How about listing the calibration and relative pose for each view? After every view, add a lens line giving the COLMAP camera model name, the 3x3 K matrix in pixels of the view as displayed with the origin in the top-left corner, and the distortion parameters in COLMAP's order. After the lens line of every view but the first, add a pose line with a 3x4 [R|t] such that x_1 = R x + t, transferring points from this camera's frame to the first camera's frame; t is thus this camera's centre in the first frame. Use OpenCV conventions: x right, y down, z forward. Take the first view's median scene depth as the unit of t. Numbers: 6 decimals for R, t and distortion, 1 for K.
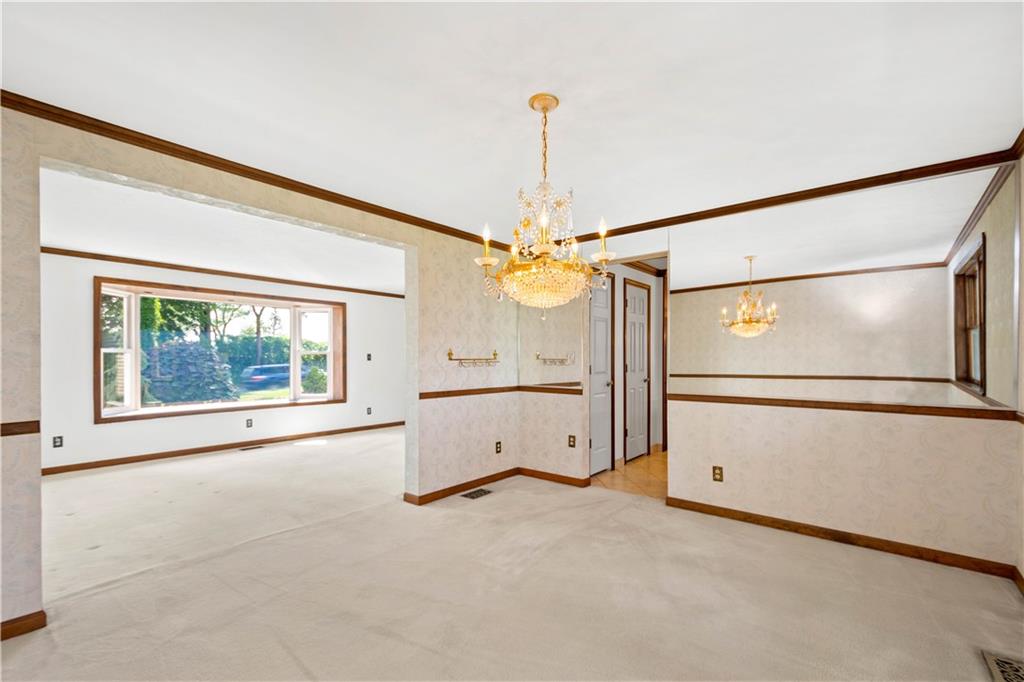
lens RADIAL K [[442.3, 0, 515.6], [0, 442.3, 361.4], [0, 0, 1]] dist [-0.000948, -0.000525]
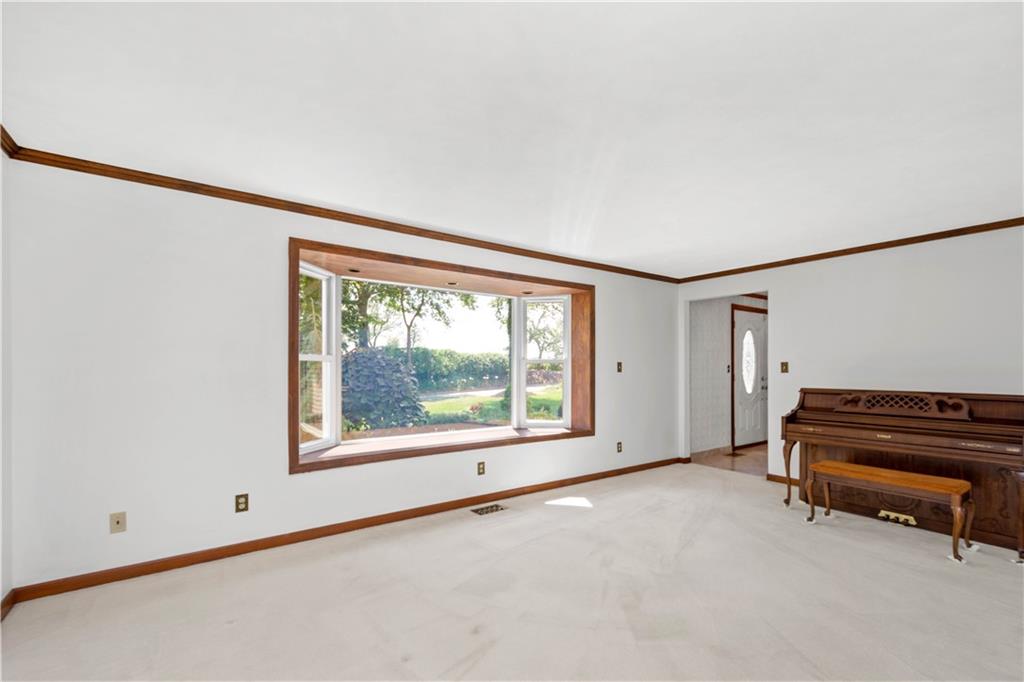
lens RADIAL K [[440.0, 0, 510.0], [0, 440.0, 369.2], [0, 0, 1]] dist [0.000633, -0.000021]
pose [[0.963415, -0.000008, -0.268013, -0.326518], [-0.001233, 0.999989, -0.004461, -0.003138], [0.268010, 0.004628, 0.963405, 0.324429]]
